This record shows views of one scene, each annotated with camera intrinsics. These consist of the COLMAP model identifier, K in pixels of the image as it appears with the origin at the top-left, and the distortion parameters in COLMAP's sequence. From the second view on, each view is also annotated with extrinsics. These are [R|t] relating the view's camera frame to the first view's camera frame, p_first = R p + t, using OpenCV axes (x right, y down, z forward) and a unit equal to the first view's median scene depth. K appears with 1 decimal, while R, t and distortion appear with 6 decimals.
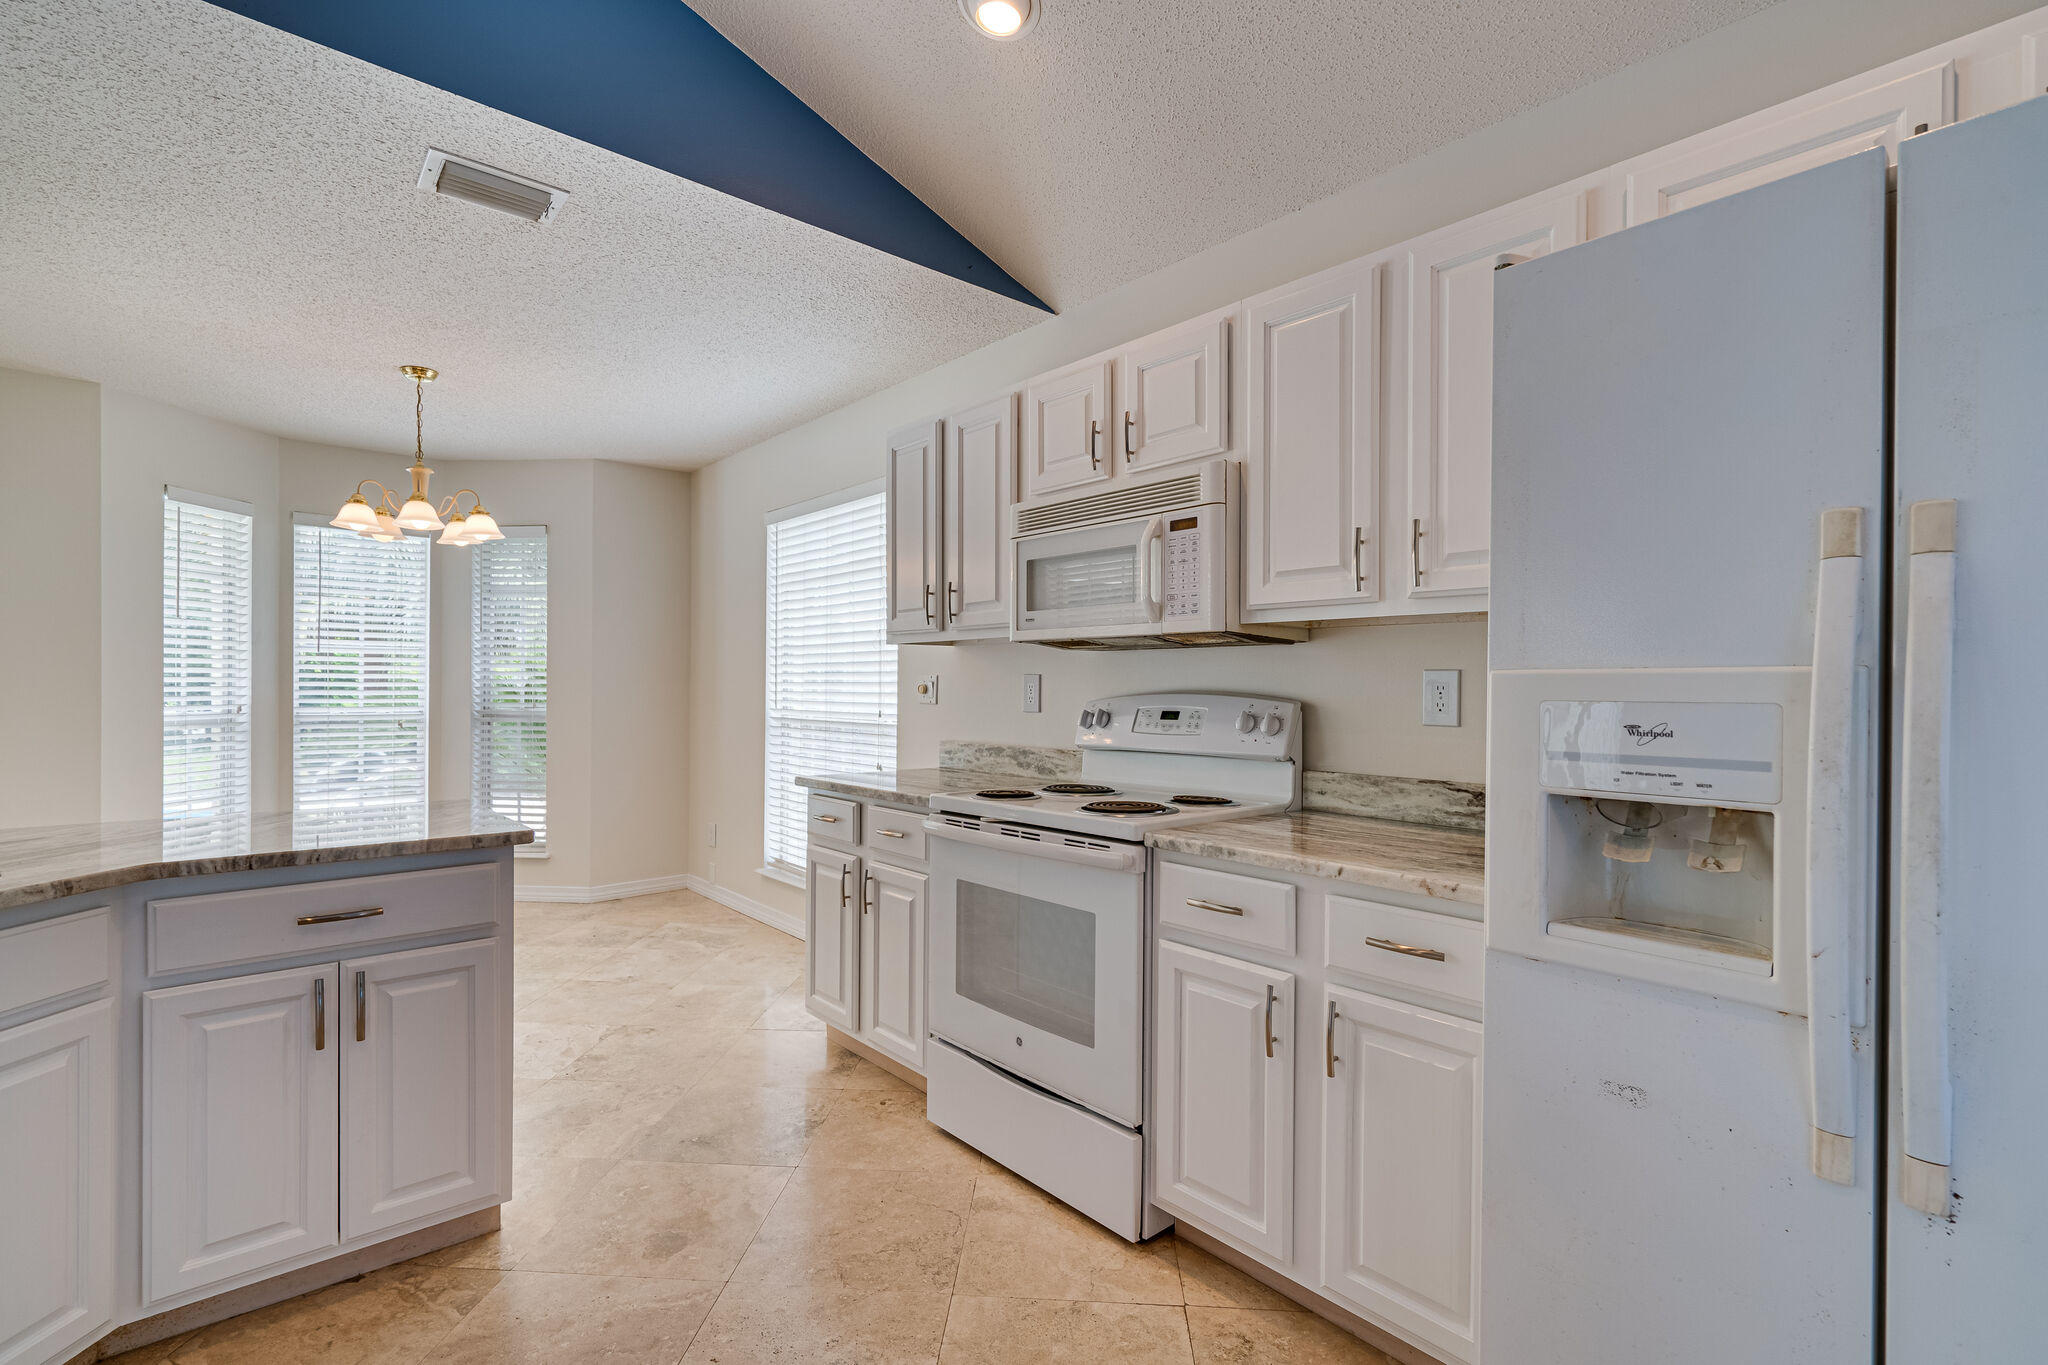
lens RADIAL K [[925.2, 0, 1005.5], [0, 925.2, 687.6], [0, 0, 1]] dist [-0.002848, 0.001126]
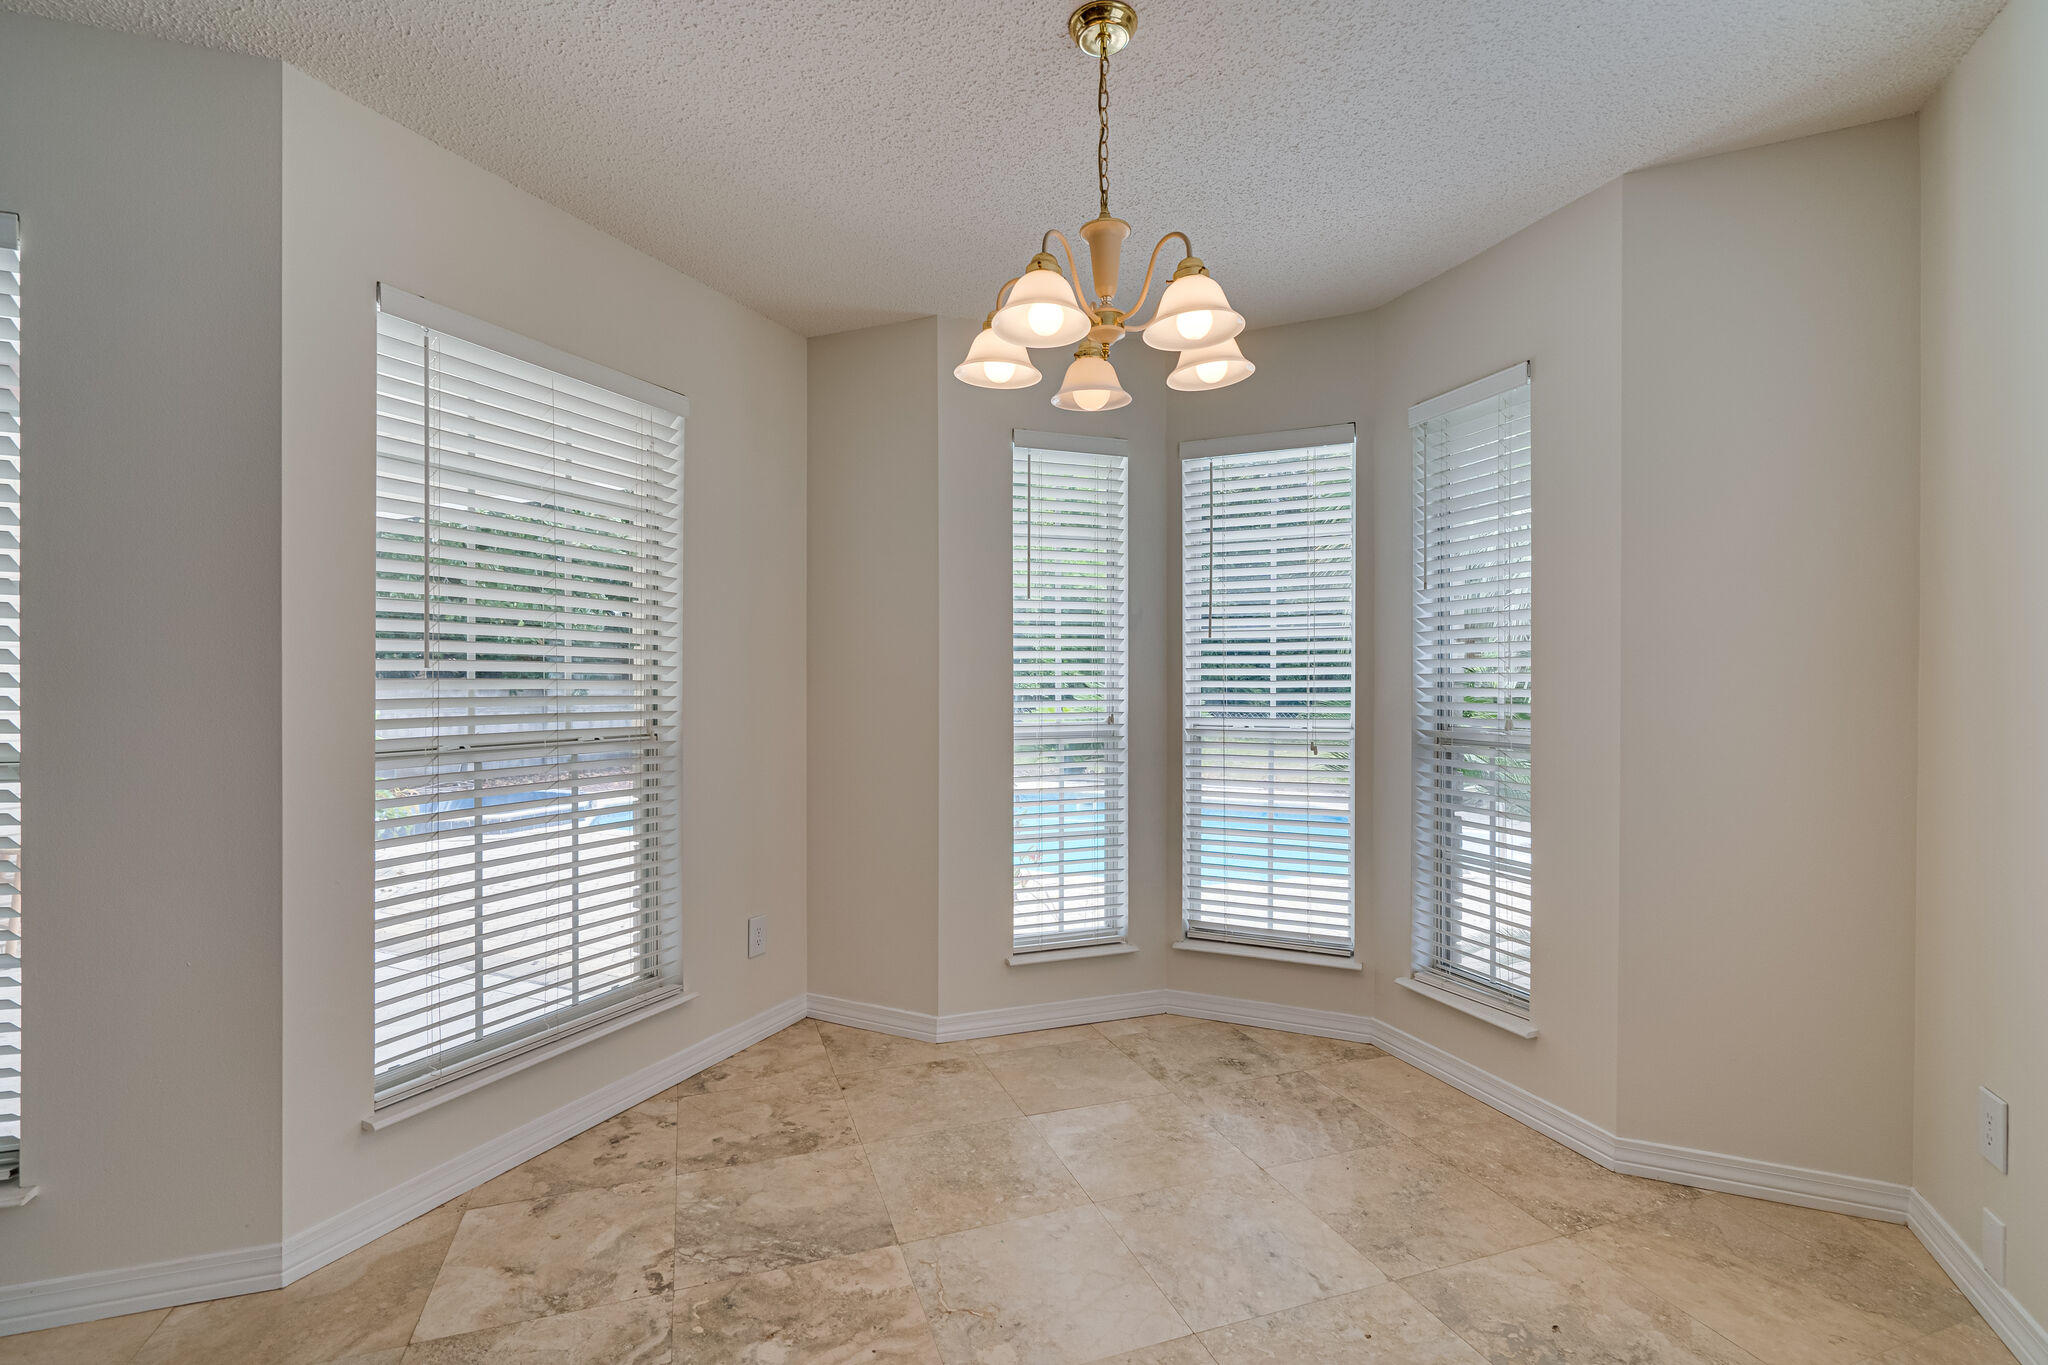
lens RADIAL K [[925.2, 0, 1027.1], [0, 925.2, 682.2], [0, 0, 1]] dist [-0.002848, 0.001126]
pose [[0.416067, -0.005446, -0.909318, -0.342413], [0.004361, 0.999983, -0.003994, -0.006361], [0.909324, -0.002304, 0.416083, 1.173011]]
